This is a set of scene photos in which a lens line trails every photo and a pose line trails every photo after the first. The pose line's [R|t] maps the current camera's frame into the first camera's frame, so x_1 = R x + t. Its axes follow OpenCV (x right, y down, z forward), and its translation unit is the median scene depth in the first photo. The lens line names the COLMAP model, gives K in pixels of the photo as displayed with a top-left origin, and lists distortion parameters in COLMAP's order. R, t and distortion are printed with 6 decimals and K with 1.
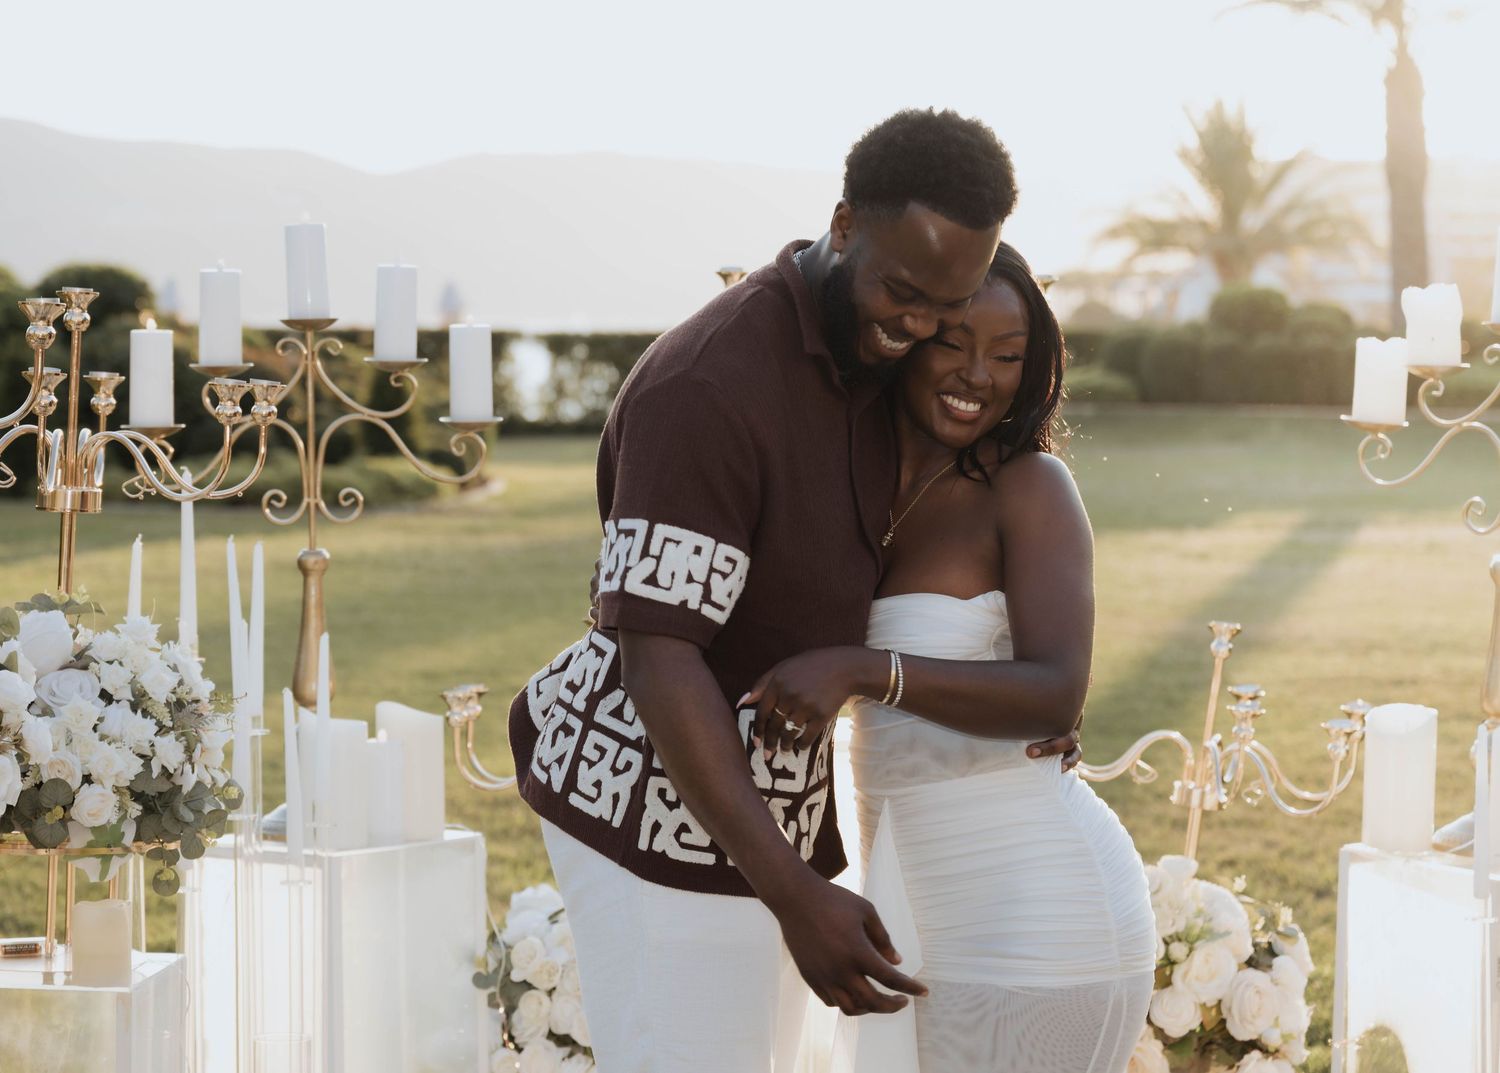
lens RADIAL K [[3560.9, 0, 615.9], [0, 3560.9, 500.3], [0, 0, 1]] dist [0.026939, 0.000000]
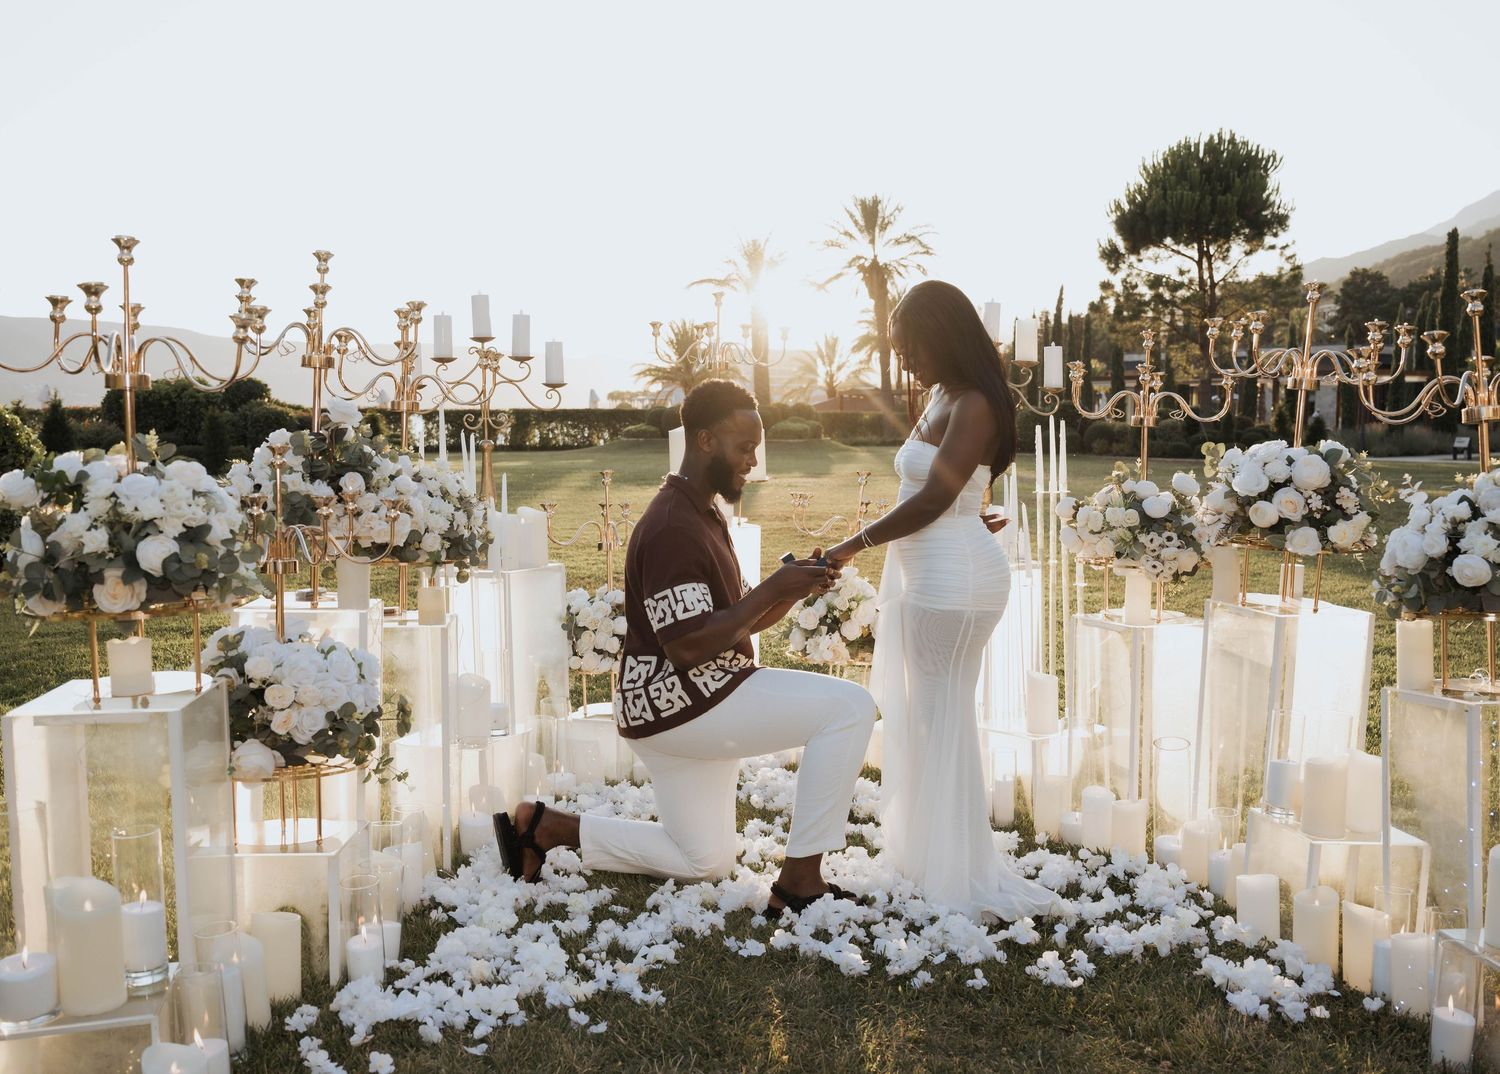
lens RADIAL K [[1379.2, 0, 747.2], [0, 1379.2, 553.4], [0, 0, 1]] dist [0.003715, -0.013166]
pose [[0.977288, -0.024115, 0.210541, -0.109434], [0.012519, 0.998339, 0.056234, 0.038330], [-0.211547, -0.052321, 0.975966, 0.105805]]
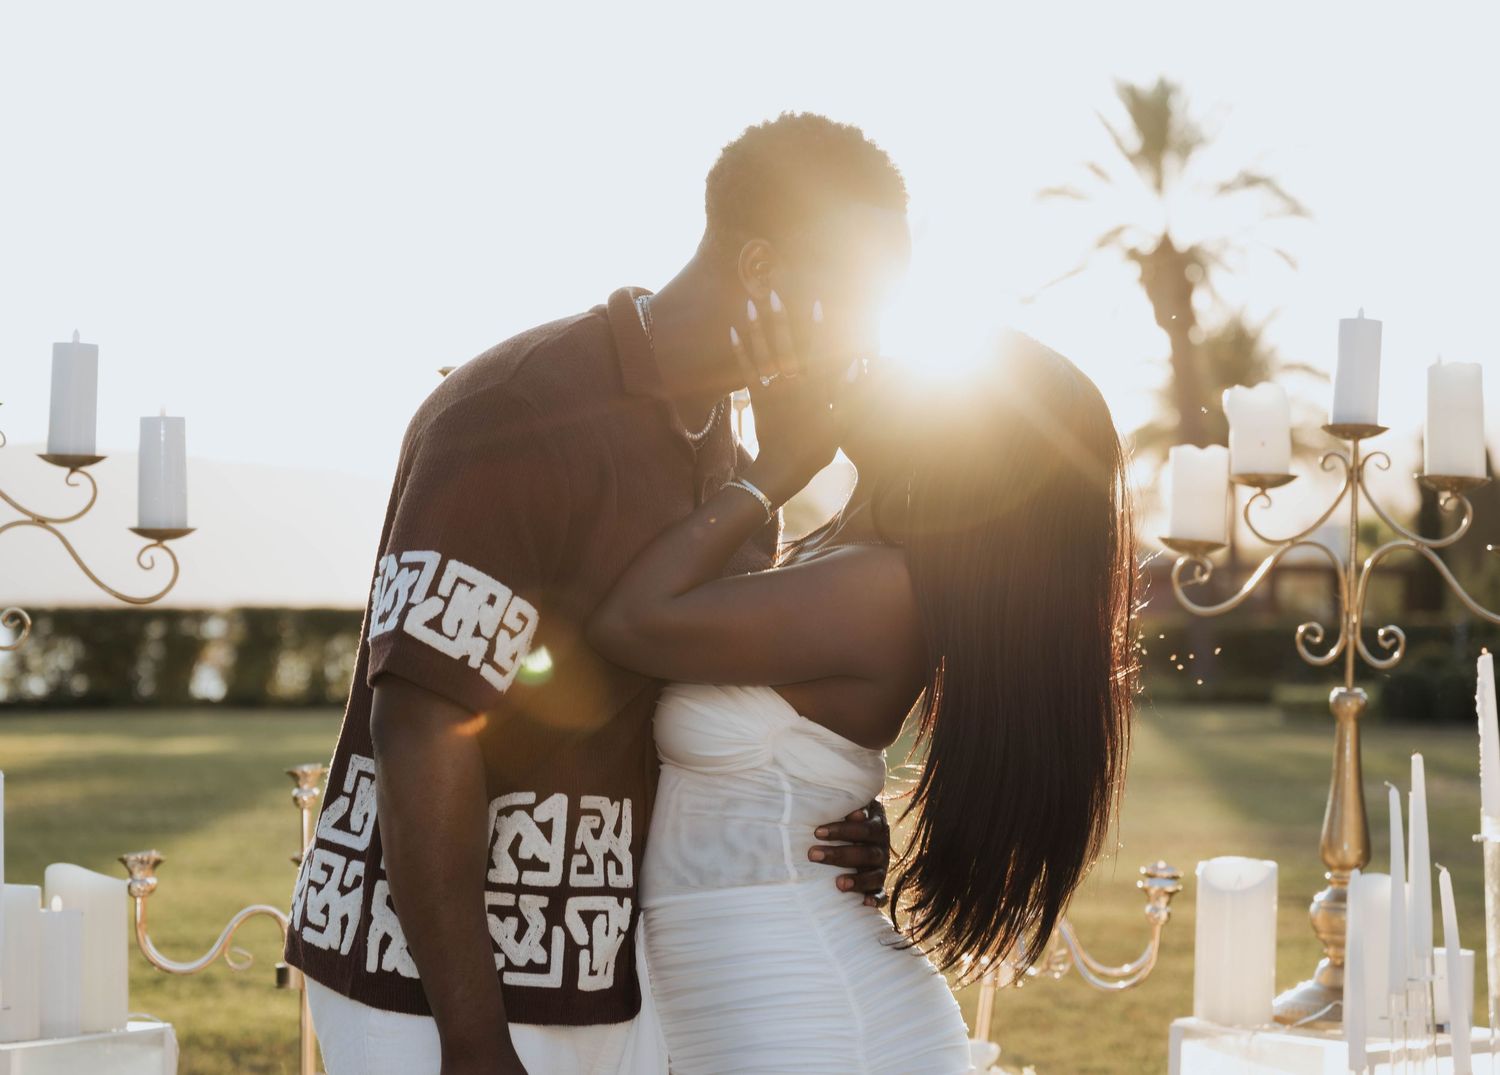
lens RADIAL K [[3560.9, 0, 734.4], [0, 3560.9, 534.3], [0, 0, 1]] dist [0.026939, 0.000000]
pose [[0.983152, 0.009349, 0.182550, -0.061583], [0.003403, 0.997582, -0.069417, 0.037915], [-0.182757, 0.068868, 0.980743, 0.153211]]
